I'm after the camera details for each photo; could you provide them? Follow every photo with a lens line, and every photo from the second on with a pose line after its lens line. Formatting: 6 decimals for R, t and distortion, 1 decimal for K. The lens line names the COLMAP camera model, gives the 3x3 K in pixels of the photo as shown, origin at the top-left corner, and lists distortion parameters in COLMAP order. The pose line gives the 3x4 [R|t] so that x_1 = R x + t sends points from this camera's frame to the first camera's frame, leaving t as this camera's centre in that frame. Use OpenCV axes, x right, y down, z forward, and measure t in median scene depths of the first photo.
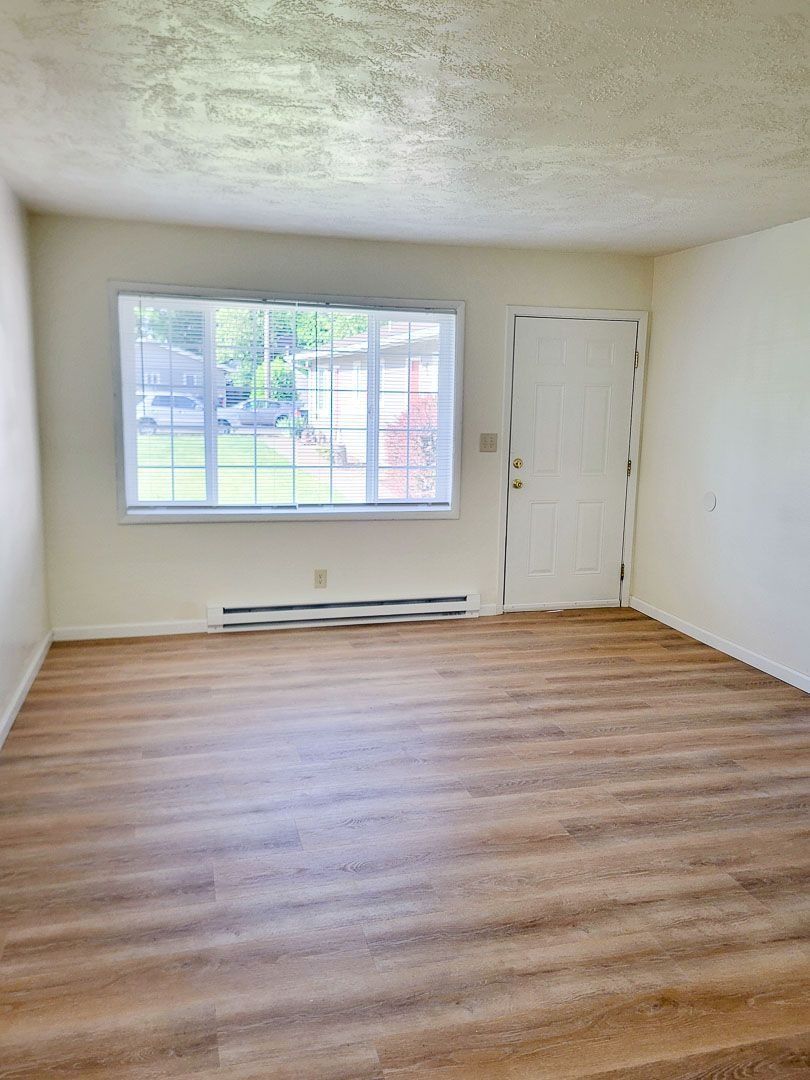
lens RADIAL K [[861.1, 0, 387.7], [0, 861.1, 520.6], [0, 0, 1]] dist [0.005589, -0.006825]
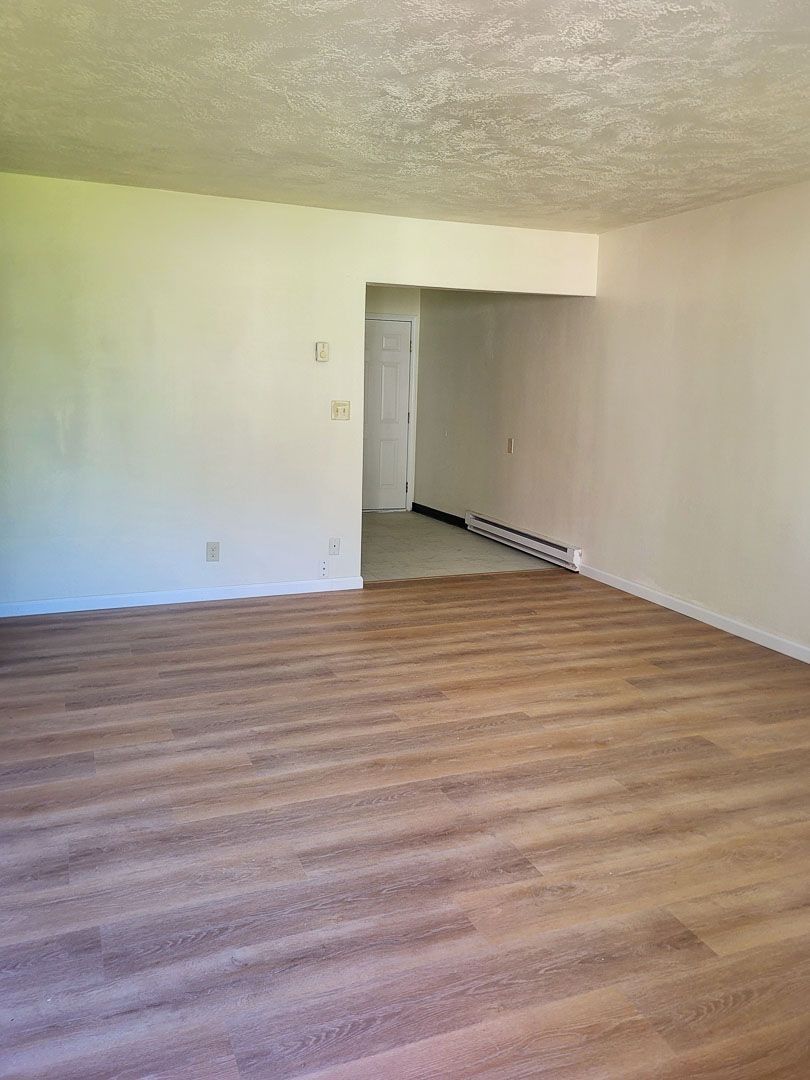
lens RADIAL K [[836.3, 0, 405.0], [0, 836.3, 540.0], [0, 0, 1]] dist [0.002750, -0.000381]
pose [[-0.989242, -0.015281, -0.145485, 0.309464], [-0.062402, 0.943582, 0.325206, -0.182247], [0.132307, 0.330786, -0.934385, 1.434967]]
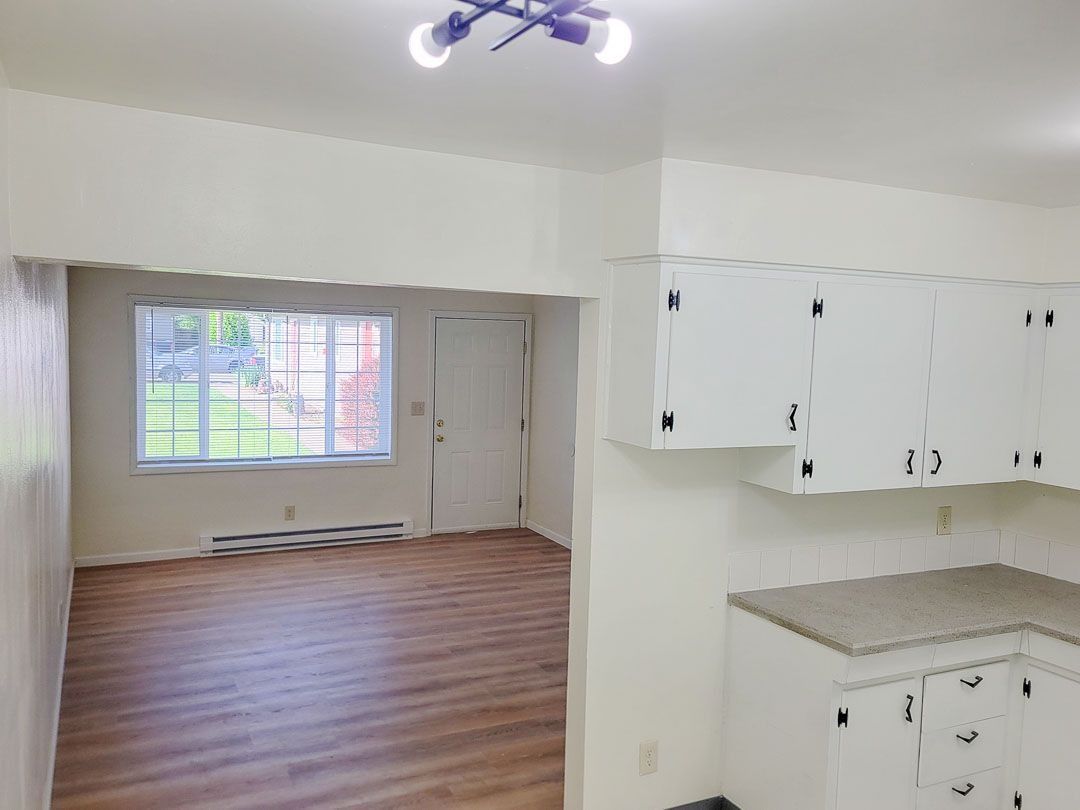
lens RADIAL K [[894.3, 0, 540.0], [0, 894.3, 405.0], [0, 0, 1]] dist [0.047342, -0.000865]
pose [[0.977062, -0.005824, 0.212875, 0.005666], [0.019112, 0.997990, -0.060419, -0.008894], [-0.212095, 0.063102, 0.975210, -0.540518]]
